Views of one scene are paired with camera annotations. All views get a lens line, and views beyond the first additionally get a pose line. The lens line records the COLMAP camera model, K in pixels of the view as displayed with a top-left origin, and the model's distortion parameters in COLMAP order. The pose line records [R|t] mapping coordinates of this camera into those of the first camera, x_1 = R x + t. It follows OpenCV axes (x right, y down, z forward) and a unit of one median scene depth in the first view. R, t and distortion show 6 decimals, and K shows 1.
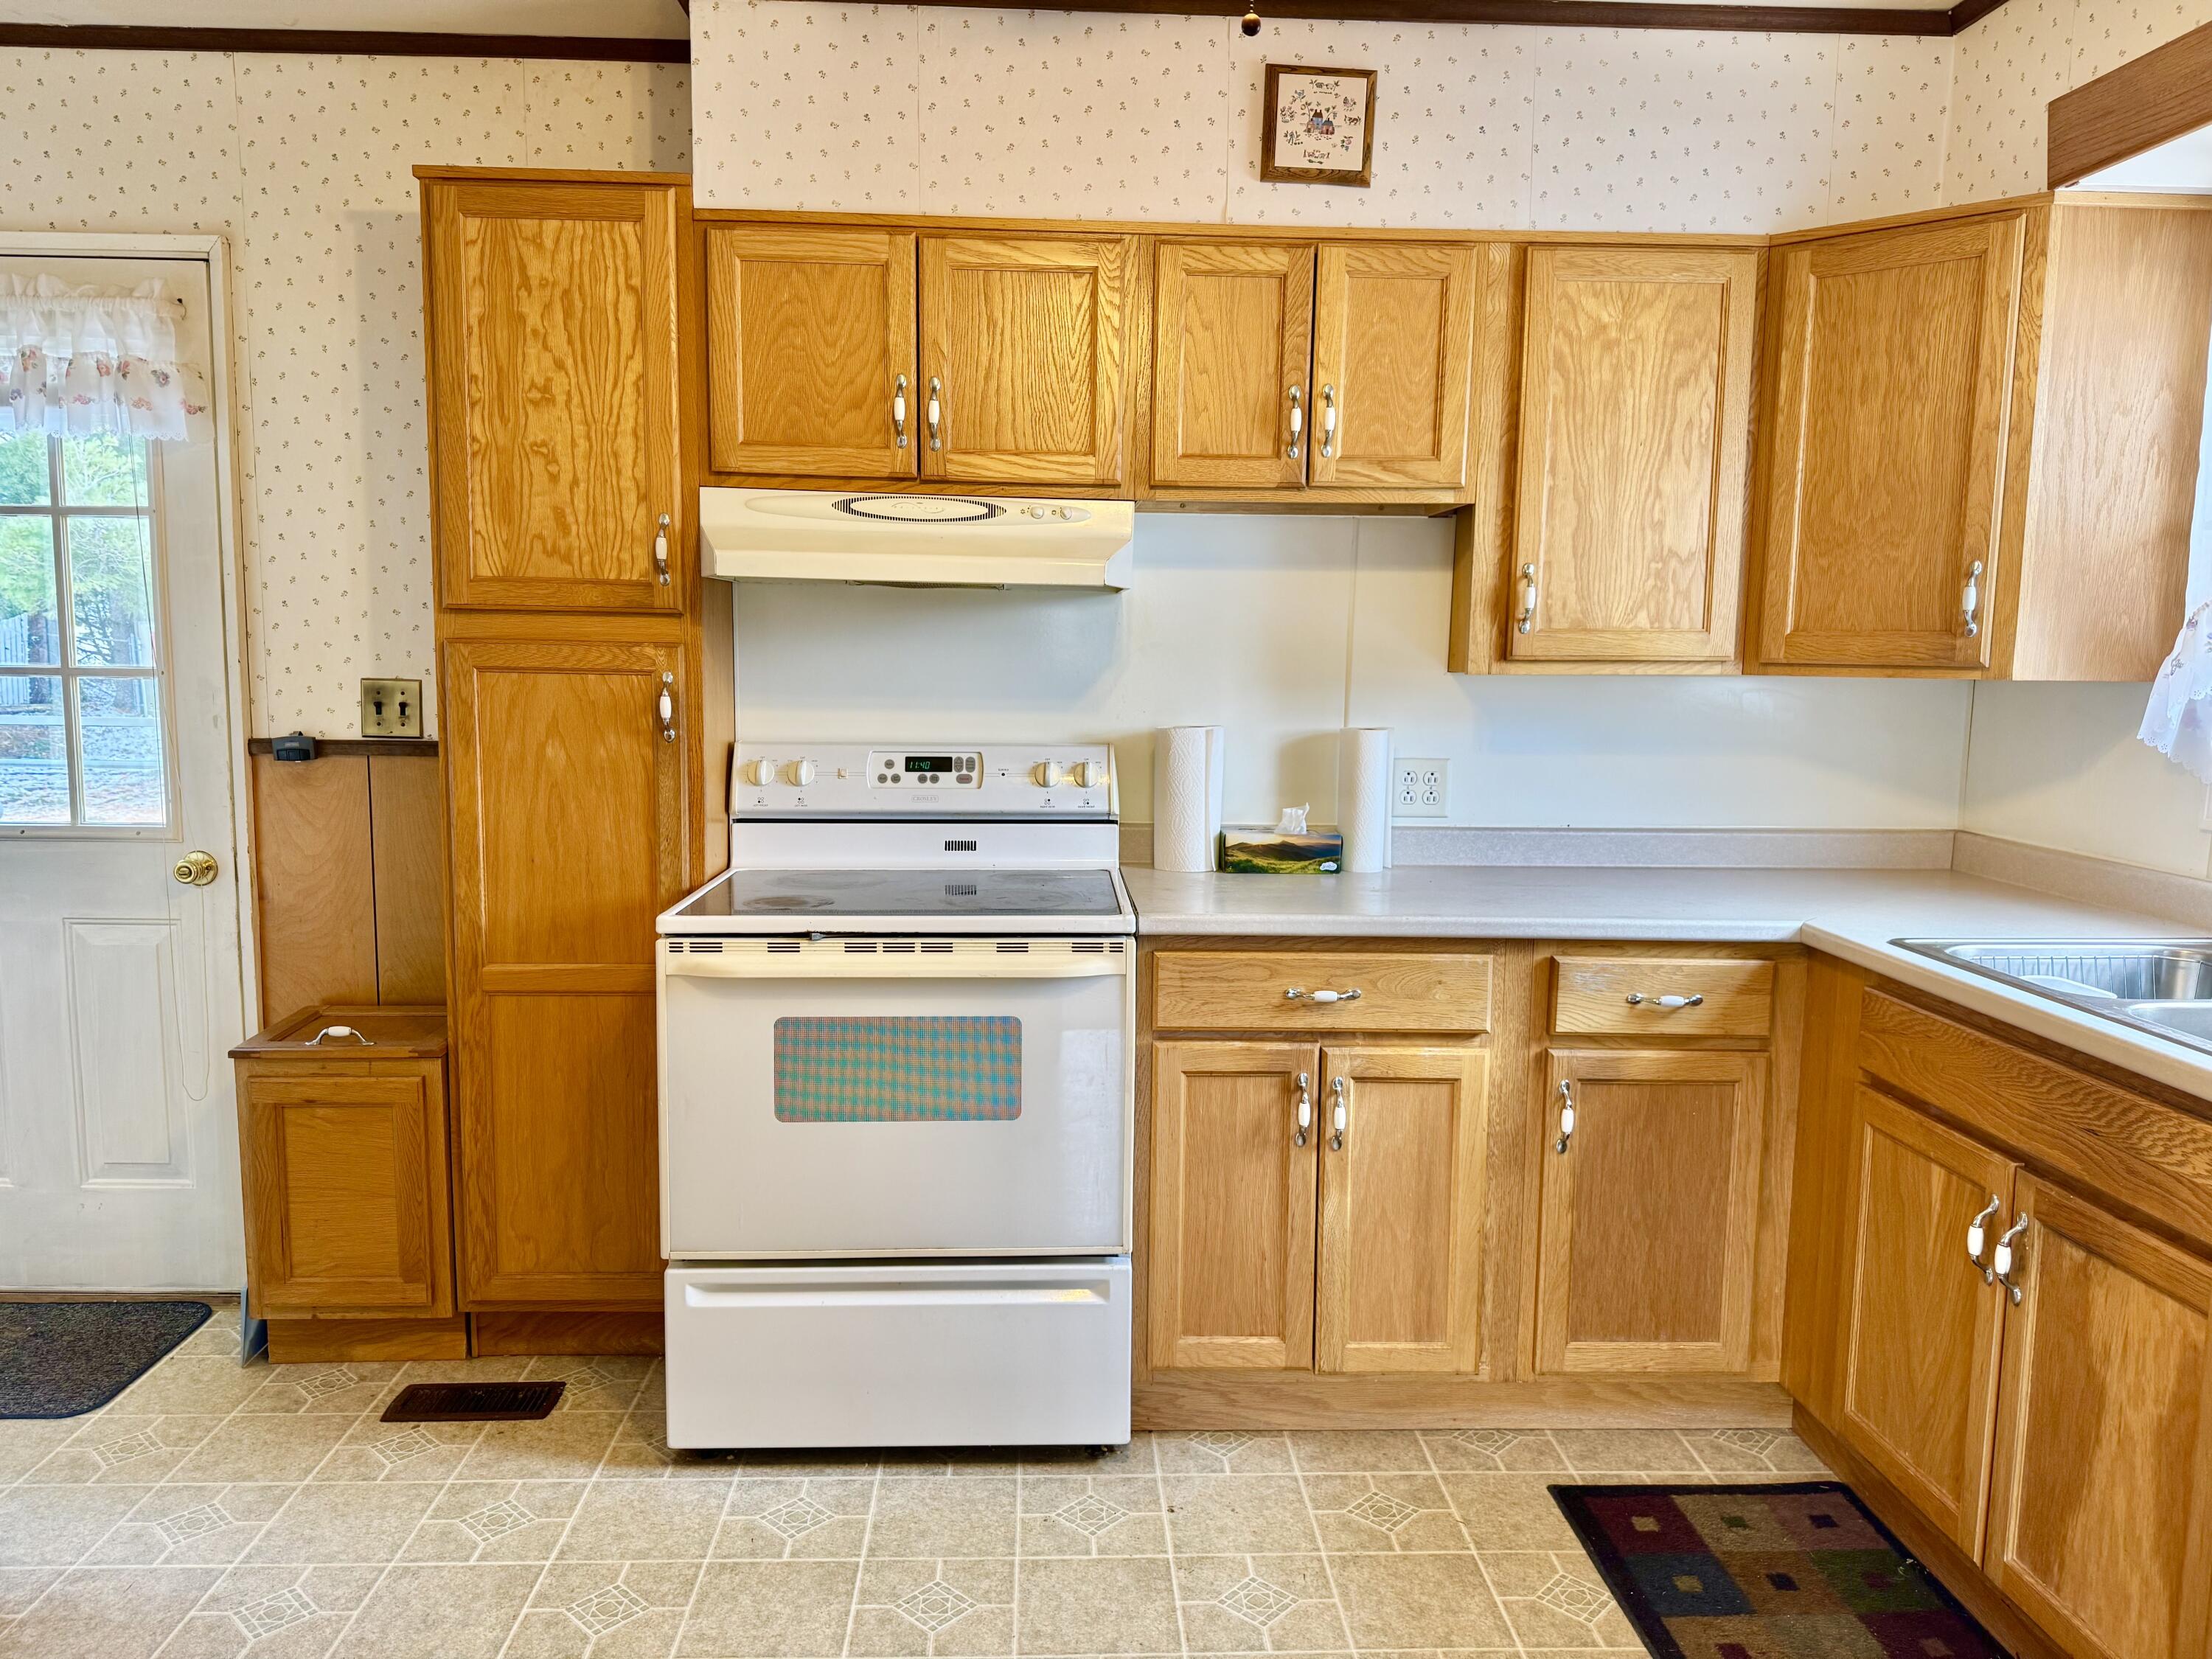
lens RADIAL K [[1550.6, 0, 1101.5], [0, 1550.6, 835.3], [0, 0, 1]] dist [0.088188, -0.113883]
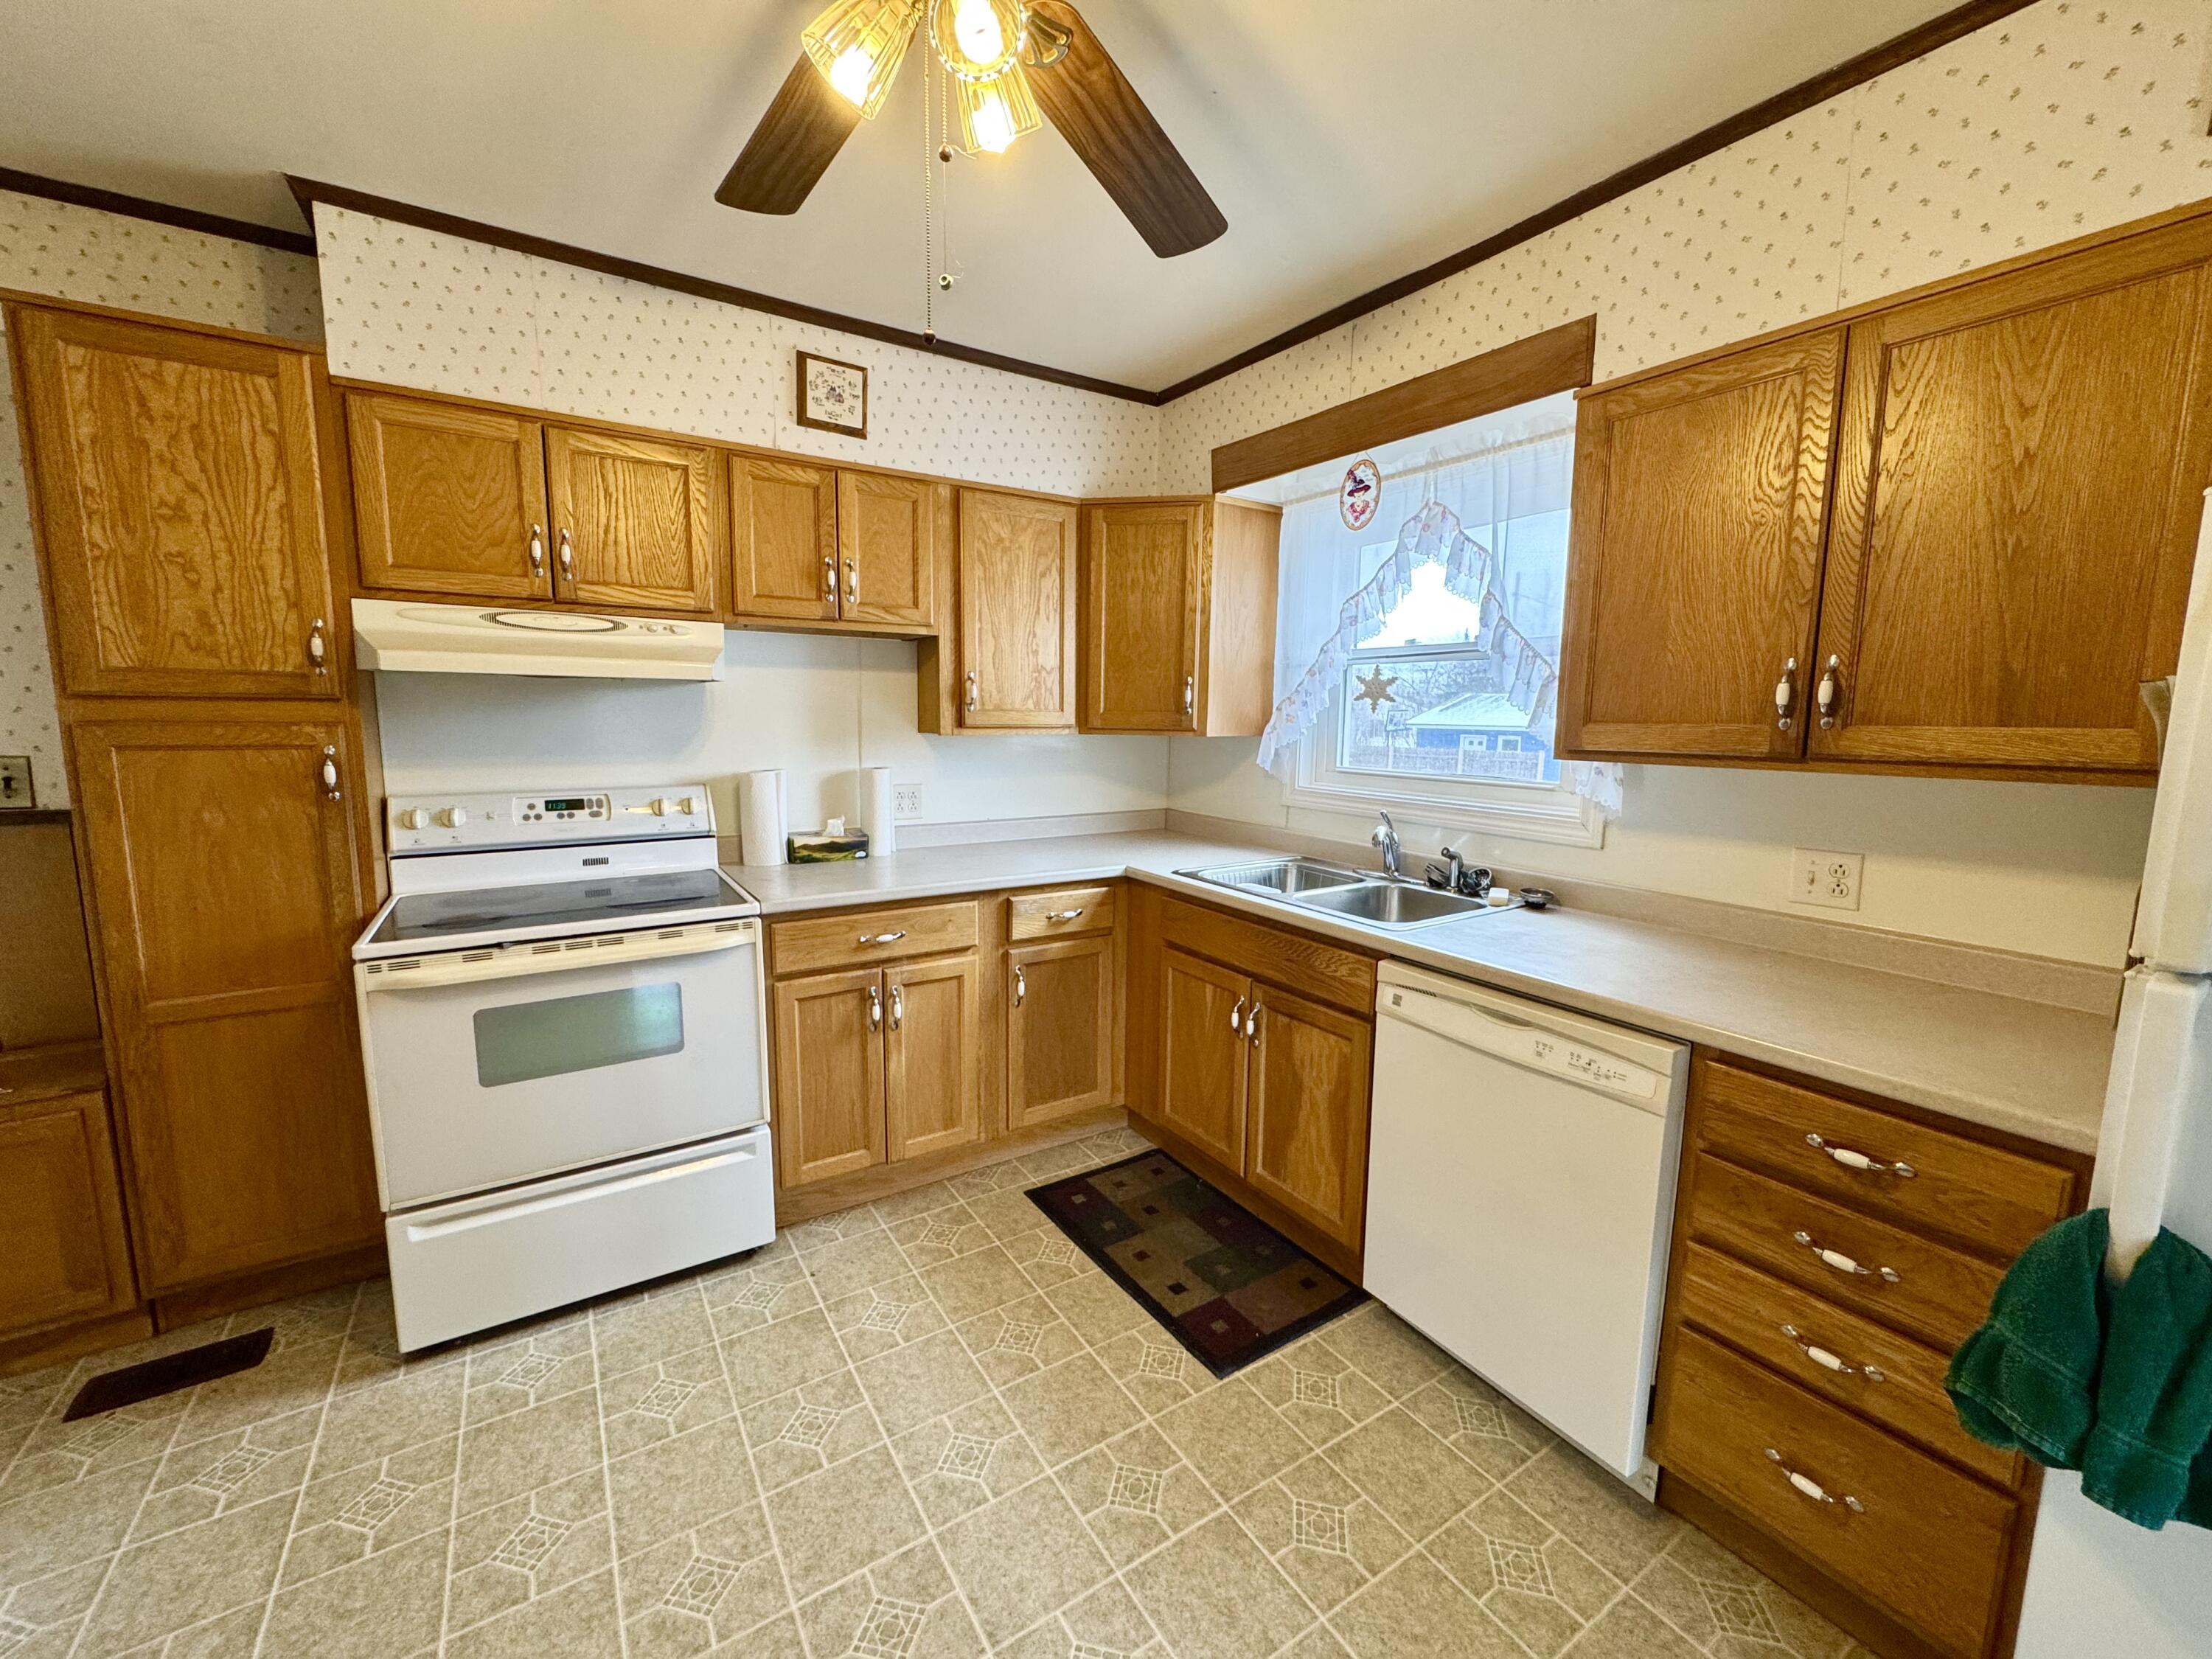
lens RADIAL K [[877.7, 0, 1106.0], [0, 877.7, 829.5], [0, 0, 1]] dist [-0.005206, 0.003075]
pose [[0.862000, -0.070512, 0.501980, -0.103508], [0.059318, 0.997506, 0.038258, -0.029382], [-0.503426, -0.003202, 0.864032, 0.089666]]
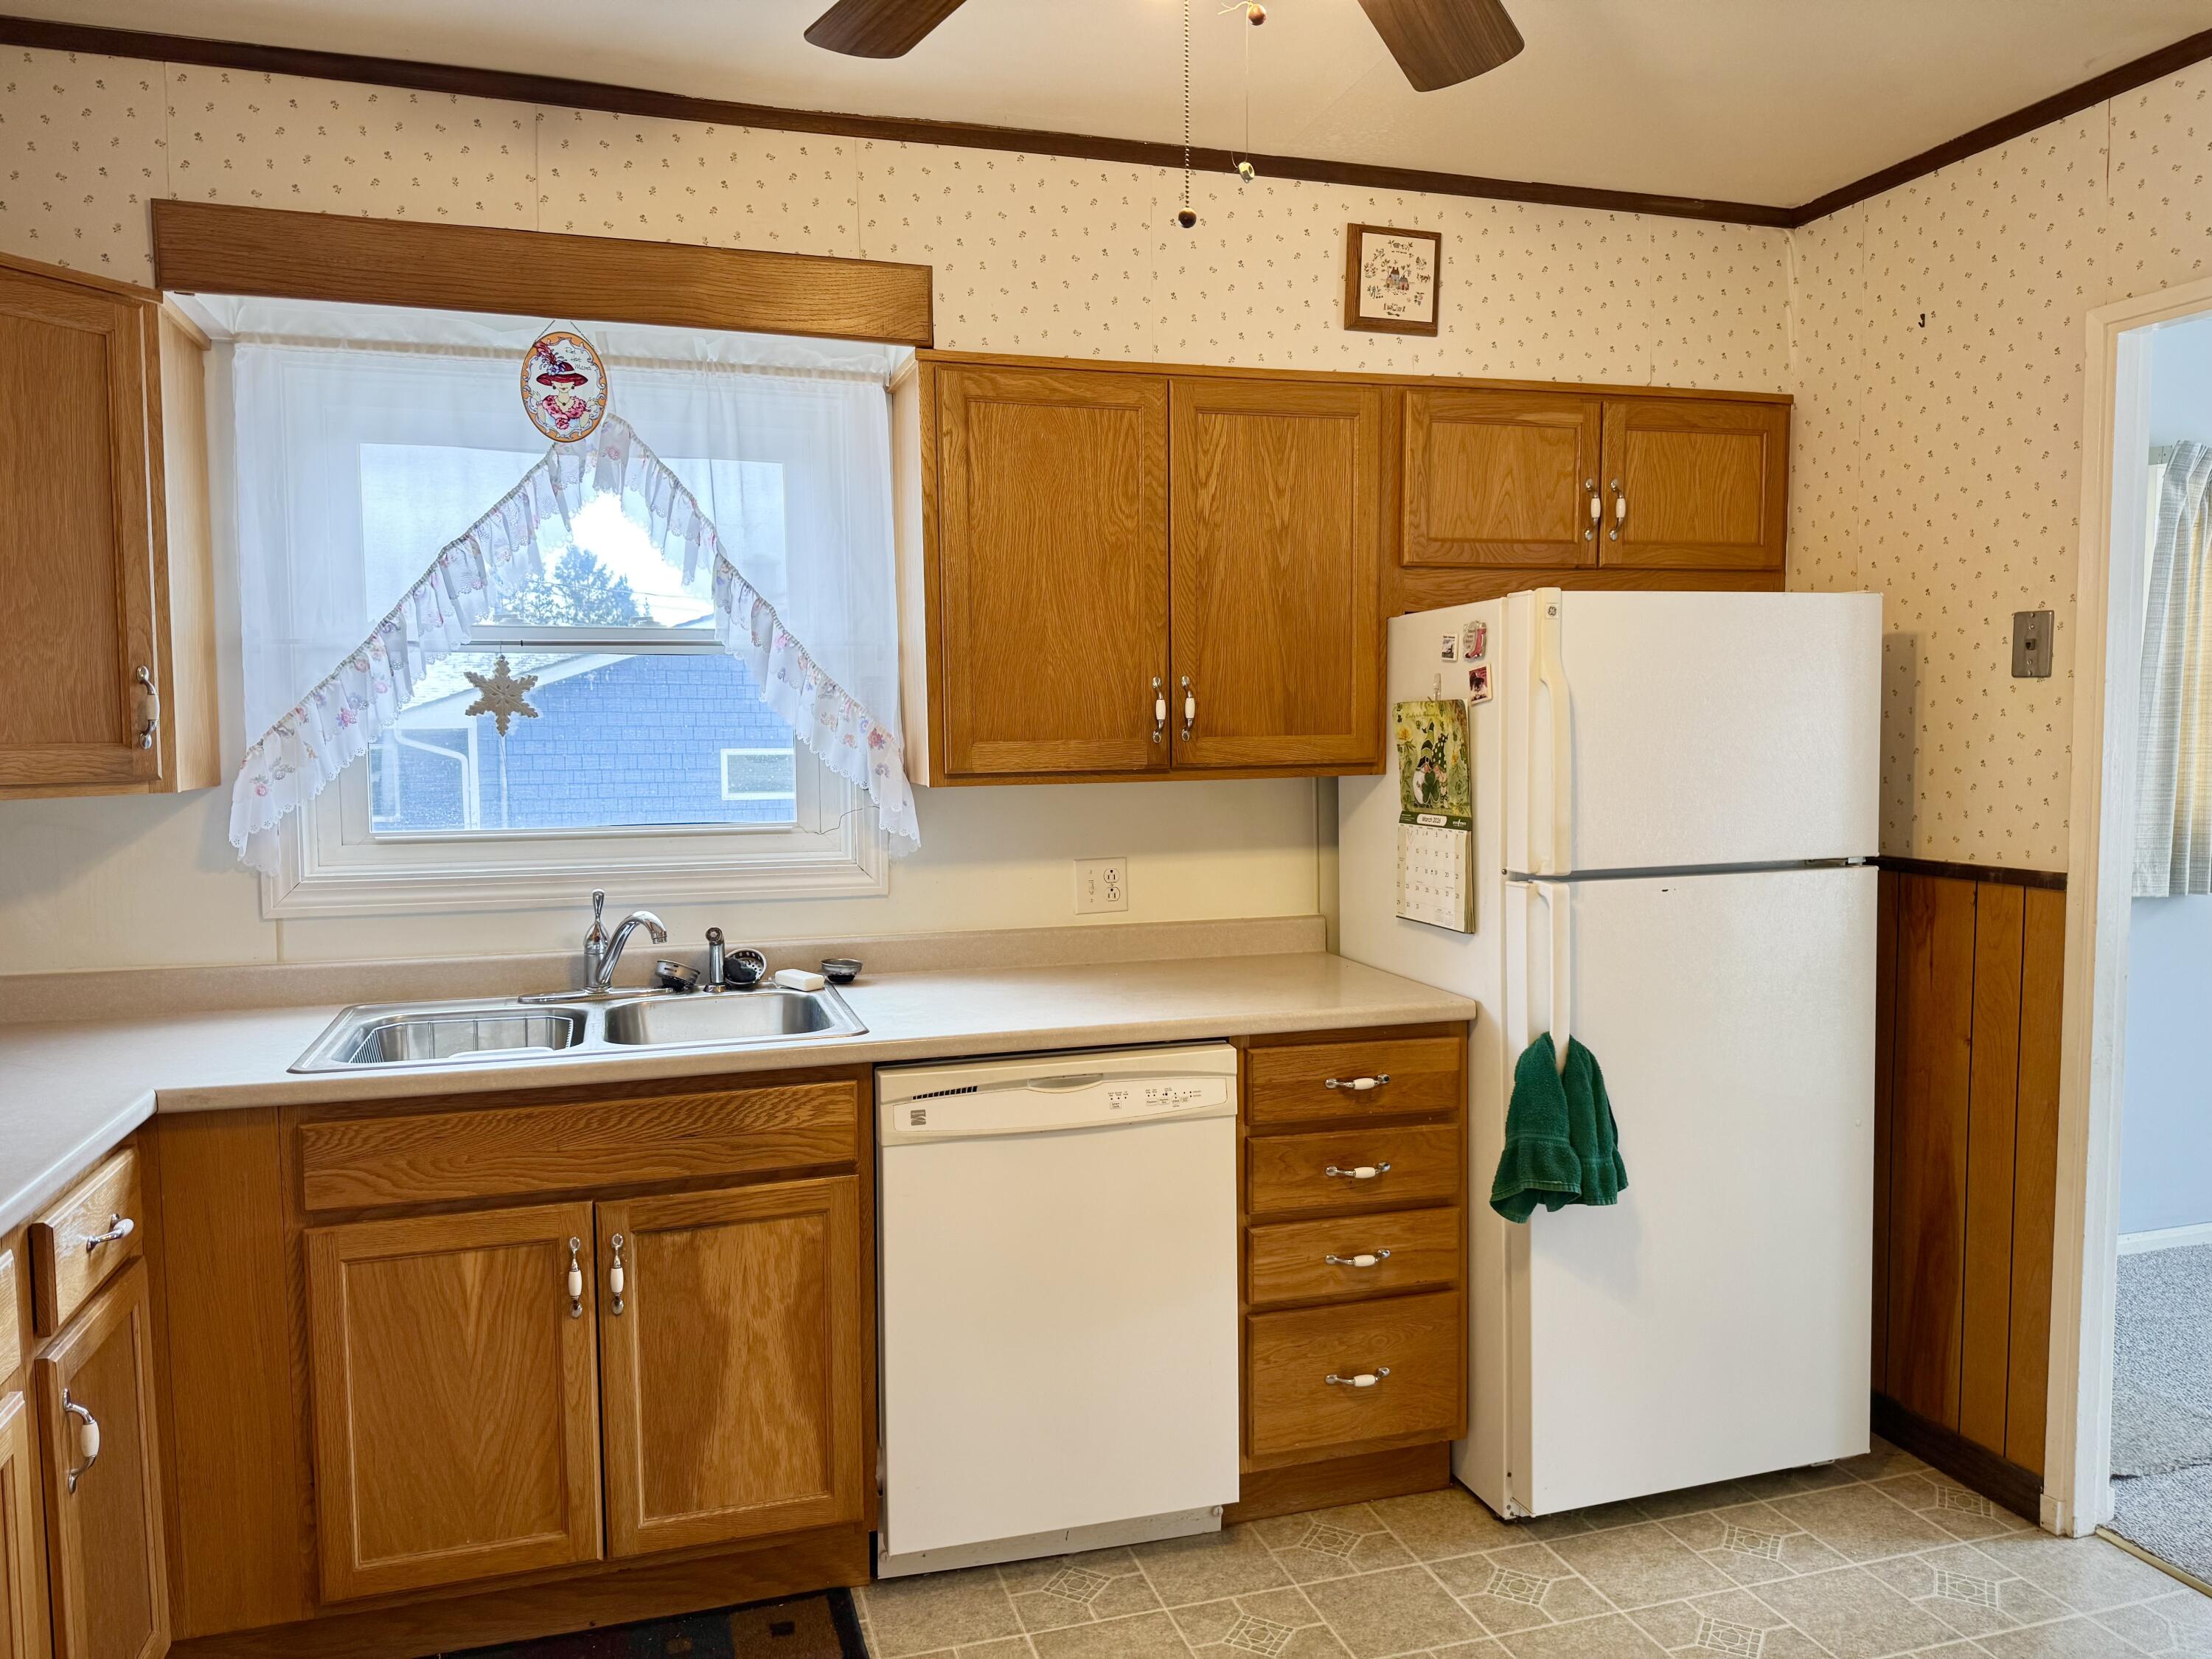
lens RADIAL K [[1550.6, 0, 1101.5], [0, 1550.6, 835.3], [0, 0, 1]] dist [0.088188, -0.113883]
pose [[-0.249389, -0.079029, 0.965173, -0.467352], [0.120641, 0.986365, 0.111936, -0.108737], [-0.960860, 0.144355, -0.236454, 0.670396]]
